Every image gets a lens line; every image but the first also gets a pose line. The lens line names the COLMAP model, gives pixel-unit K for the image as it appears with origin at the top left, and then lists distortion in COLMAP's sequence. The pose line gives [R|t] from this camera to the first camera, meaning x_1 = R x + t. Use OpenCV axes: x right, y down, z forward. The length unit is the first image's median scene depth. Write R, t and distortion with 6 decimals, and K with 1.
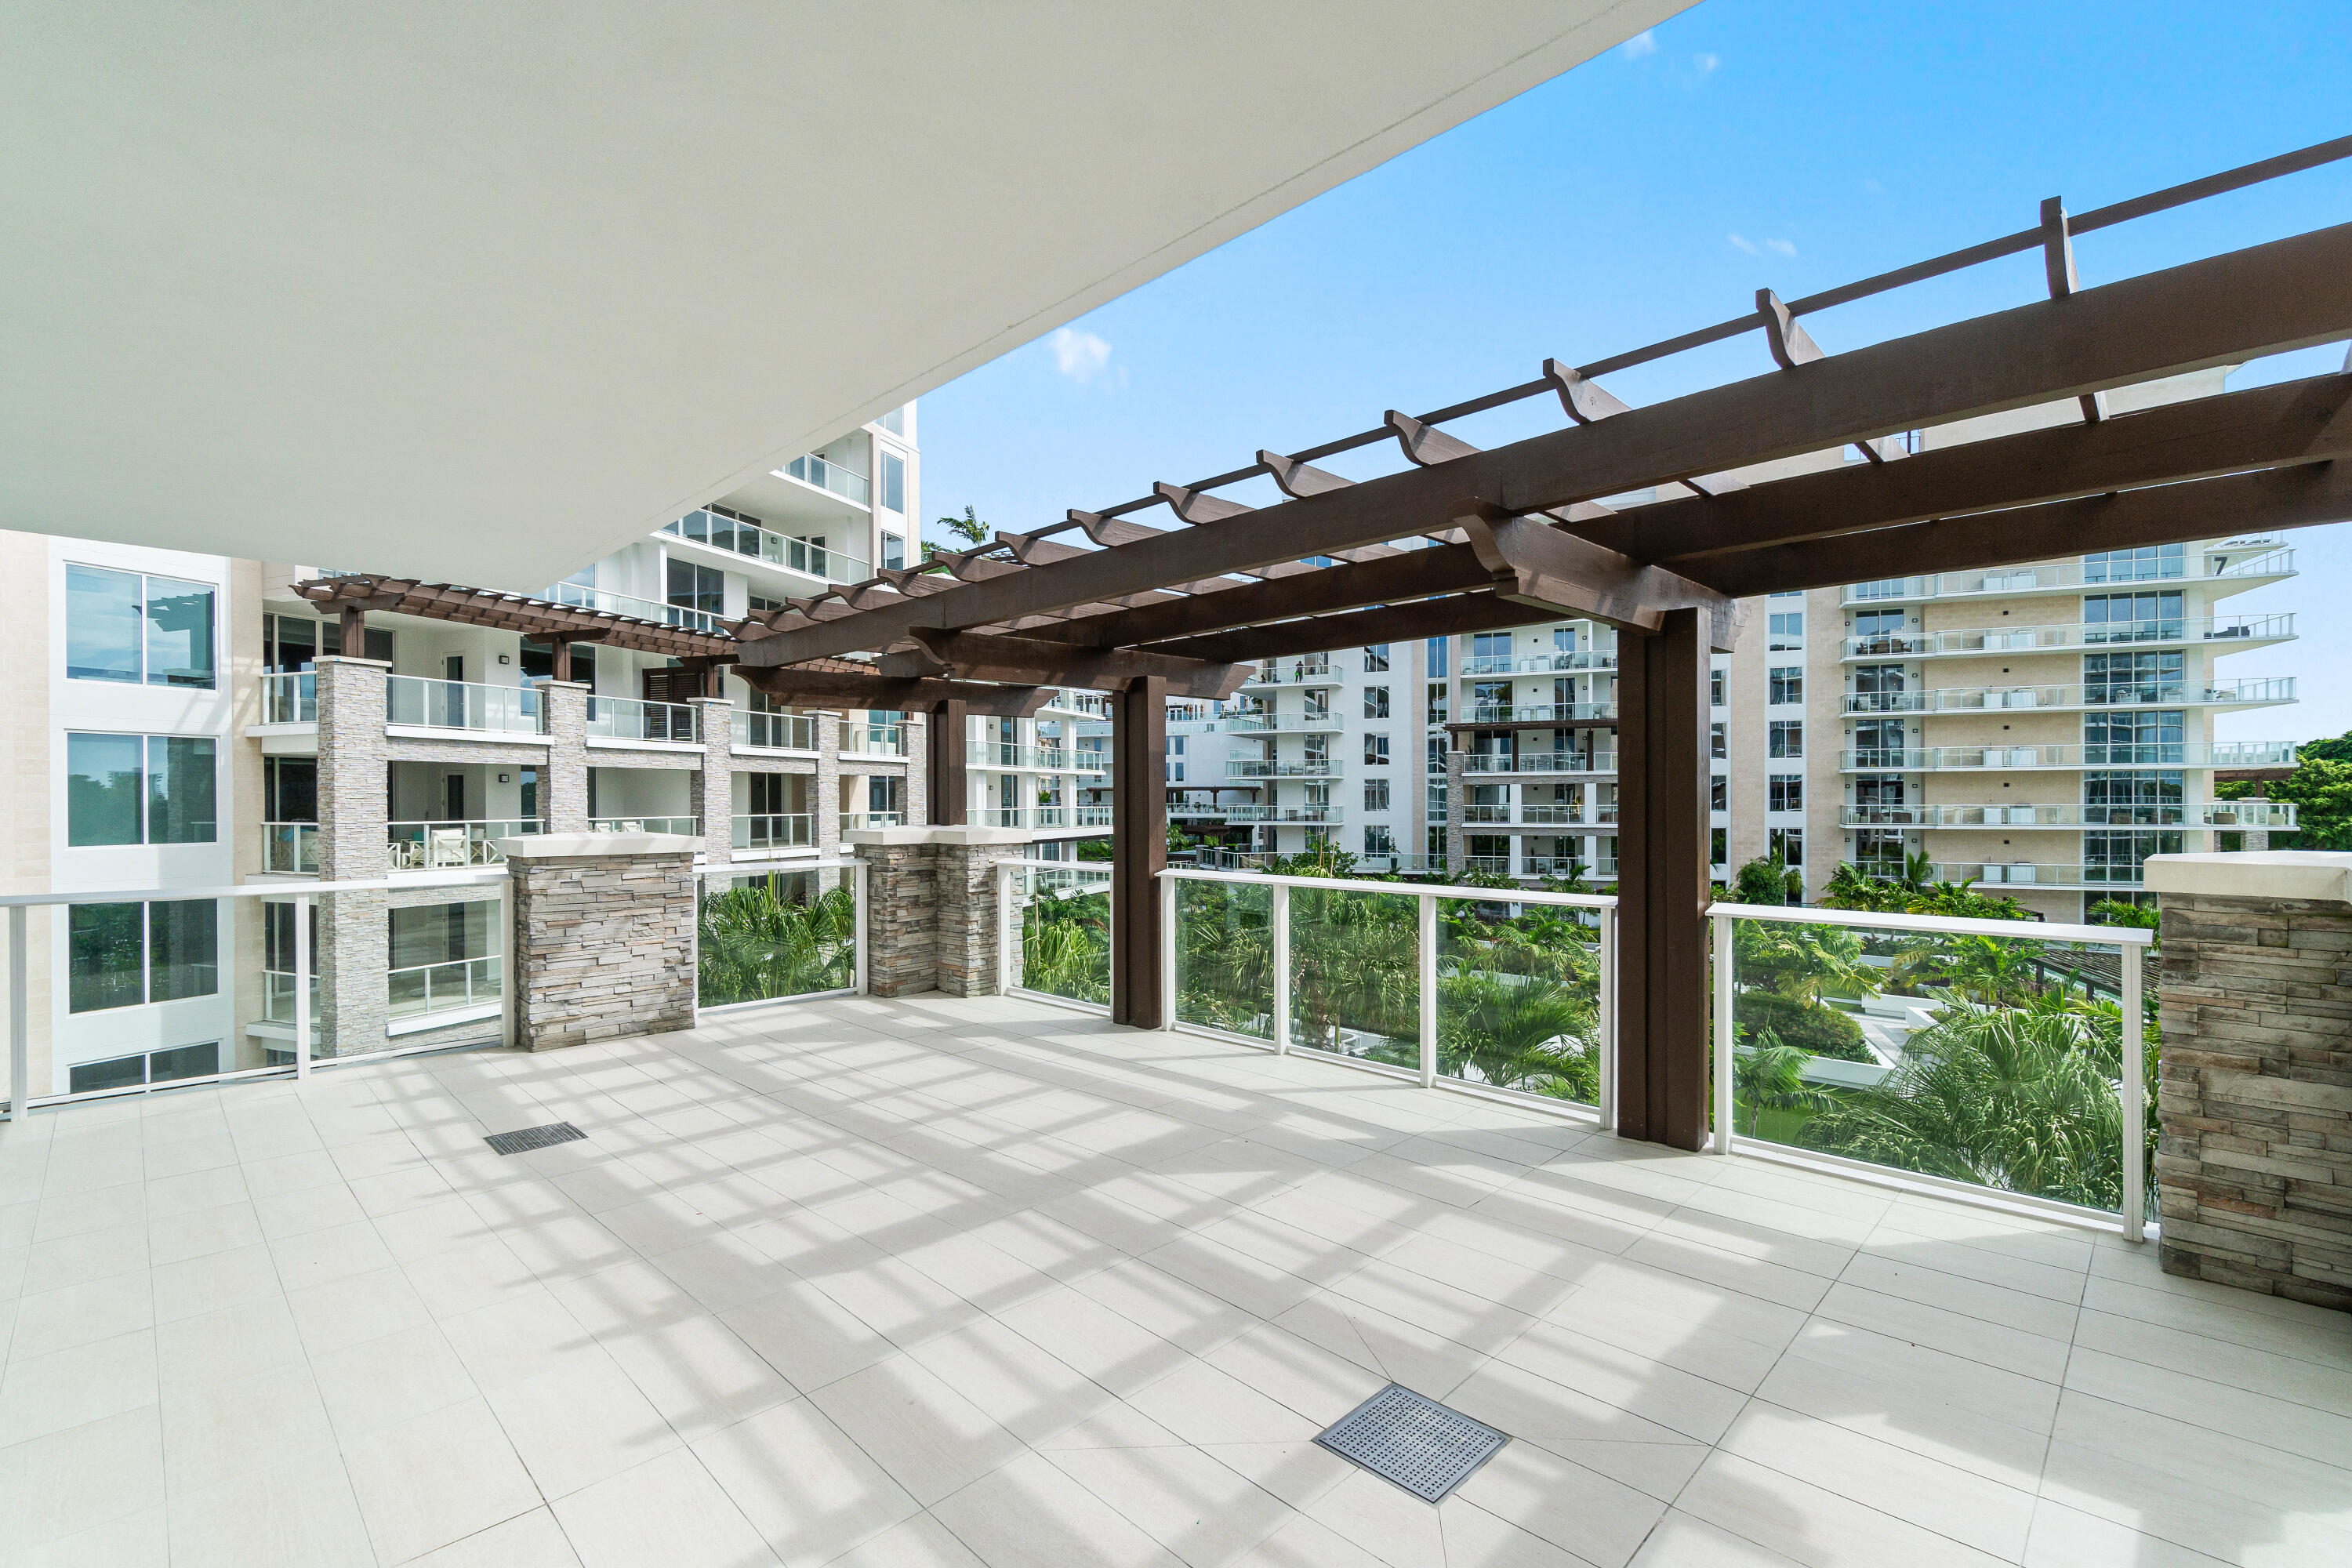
lens RADIAL K [[1029.0, 0, 1164.0], [0, 1029.0, 817.5], [0, 0, 1]] dist [-0.011948, 0.003773]
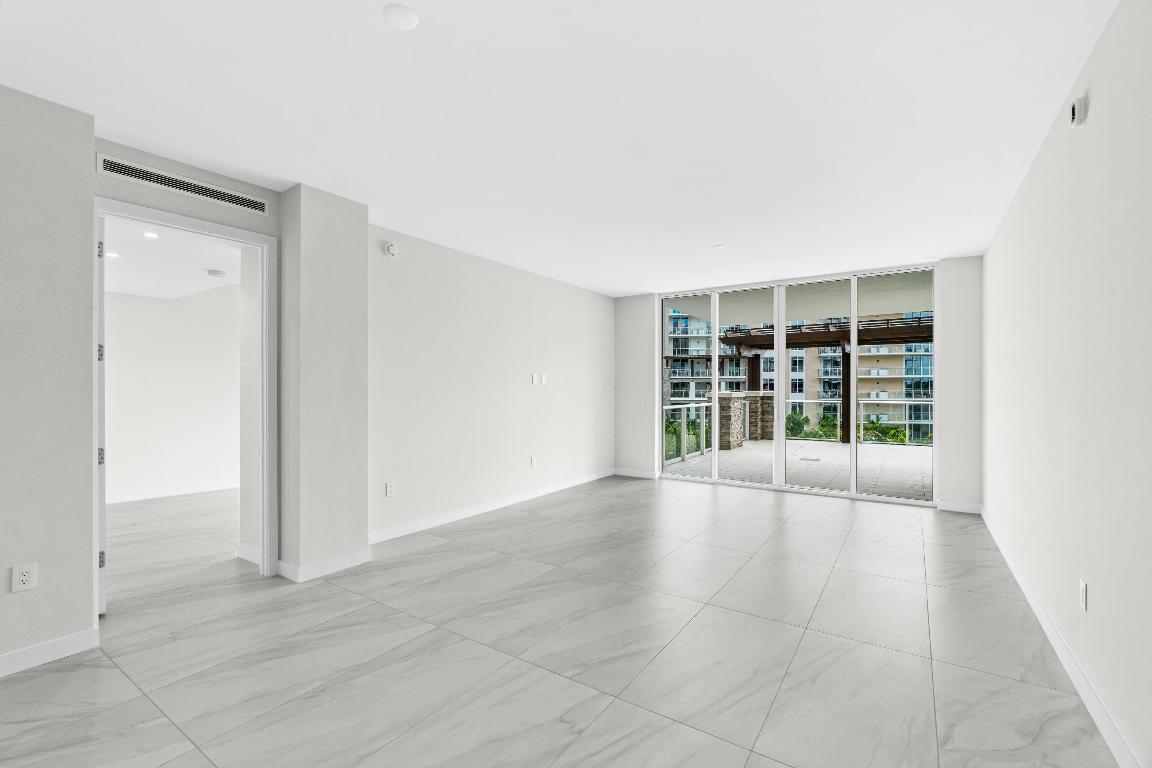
lens RADIAL K [[504.0, 0, 559.7], [0, 504.0, 386.8], [0, 0, 1]] dist [-0.011948, 0.003773]
pose [[0.983797, 0.006042, 0.179183, -0.179017], [-0.002203, 0.999764, -0.021616, 0.004908], [-0.179271, 0.020871, 0.983578, -0.078973]]
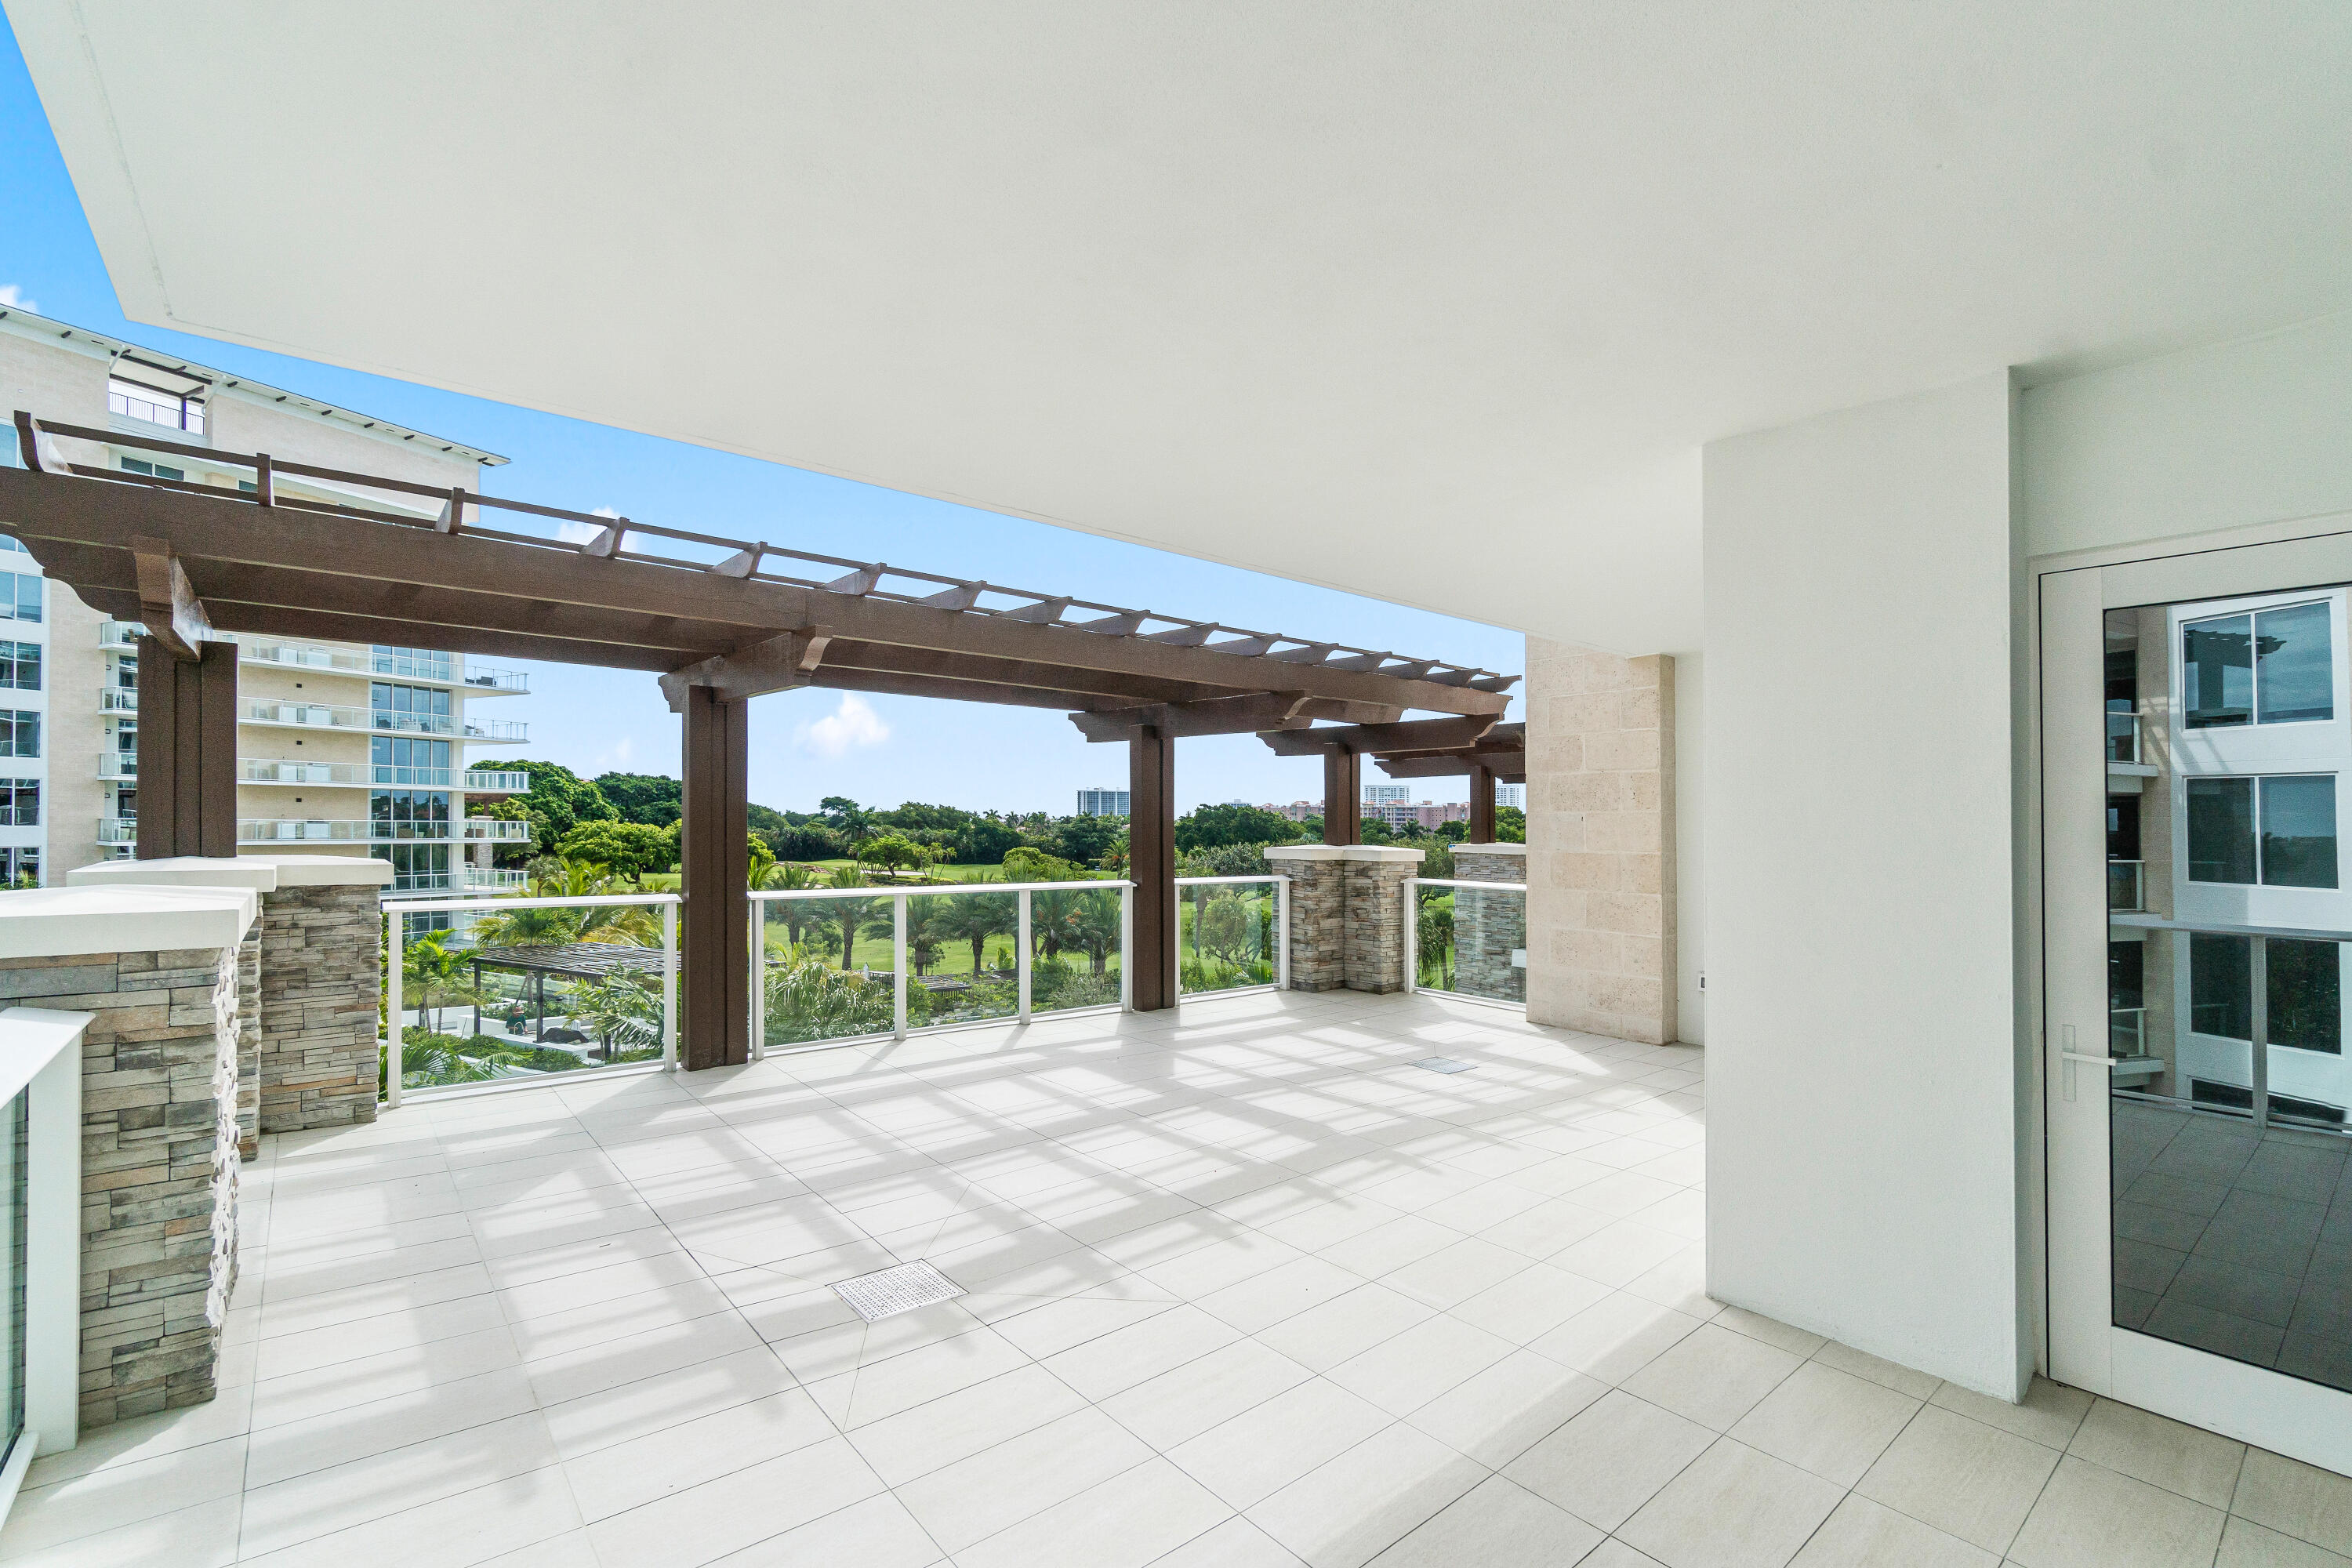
lens RADIAL K [[1029.0, 0, 1207.6], [0, 1029.0, 844.6], [0, 0, 1]] dist [-0.011948, 0.003773]
pose [[0.058279, -0.013044, 0.998215, -0.116049], [0.001499, 0.999915, 0.012979, -0.000769], [-0.998299, 0.000740, 0.058294, 0.066699]]
